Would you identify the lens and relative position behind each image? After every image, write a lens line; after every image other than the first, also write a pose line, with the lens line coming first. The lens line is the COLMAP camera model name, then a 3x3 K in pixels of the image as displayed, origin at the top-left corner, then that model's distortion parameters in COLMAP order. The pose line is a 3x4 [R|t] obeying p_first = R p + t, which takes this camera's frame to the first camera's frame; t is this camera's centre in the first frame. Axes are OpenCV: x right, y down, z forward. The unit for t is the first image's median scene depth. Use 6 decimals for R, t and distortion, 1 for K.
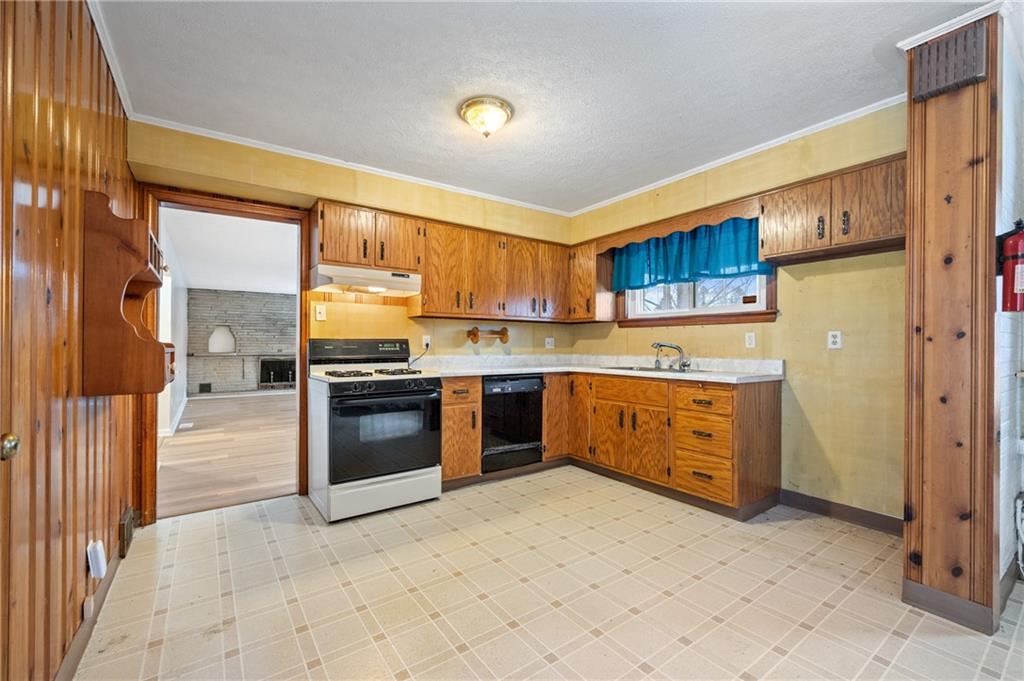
lens RADIAL K [[434.5, 0, 513.9], [0, 434.5, 342.7], [0, 0, 1]] dist [-0.001589, 0.001541]
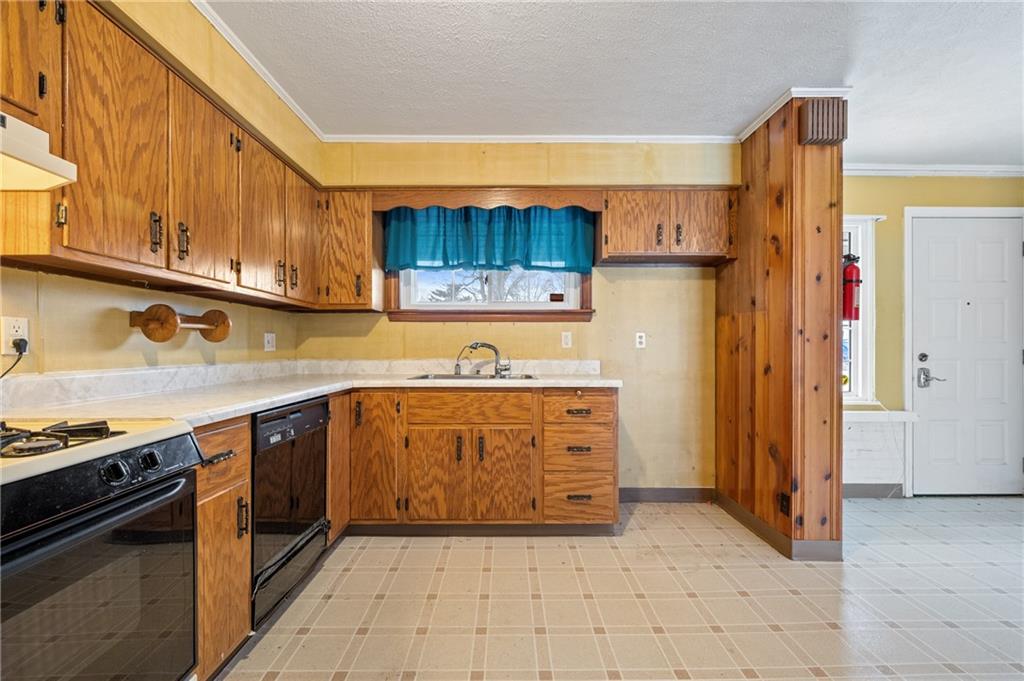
lens RADIAL K [[434.5, 0, 515.4], [0, 434.5, 347.7], [0, 0, 1]] dist [-0.001589, 0.001541]
pose [[0.574865, -0.004211, 0.818237, -0.291301], [-0.003665, 0.999963, 0.007721, 0.003996], [-0.818240, -0.007437, 0.574829, 0.532850]]
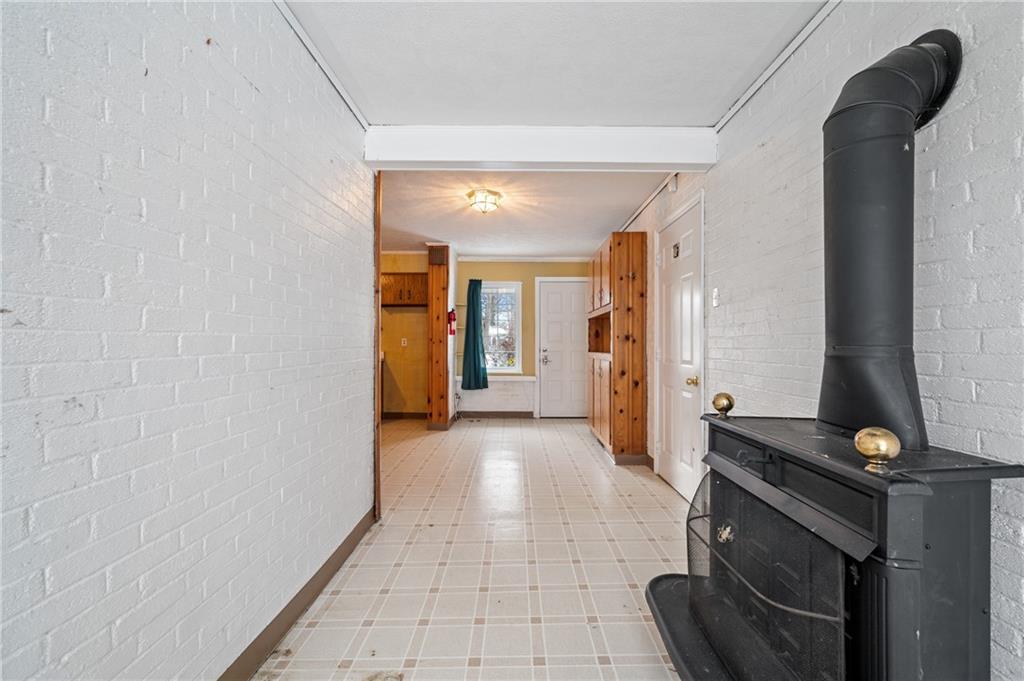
lens RADIAL K [[434.5, 0, 518.2], [0, 434.5, 344.6], [0, 0, 1]] dist [-0.001589, 0.001541]
pose [[0.583783, -0.003724, 0.811901, -0.661626], [0.000548, 0.999991, 0.004192, -0.003844], [-0.811910, -0.002002, 0.583780, -0.711016]]
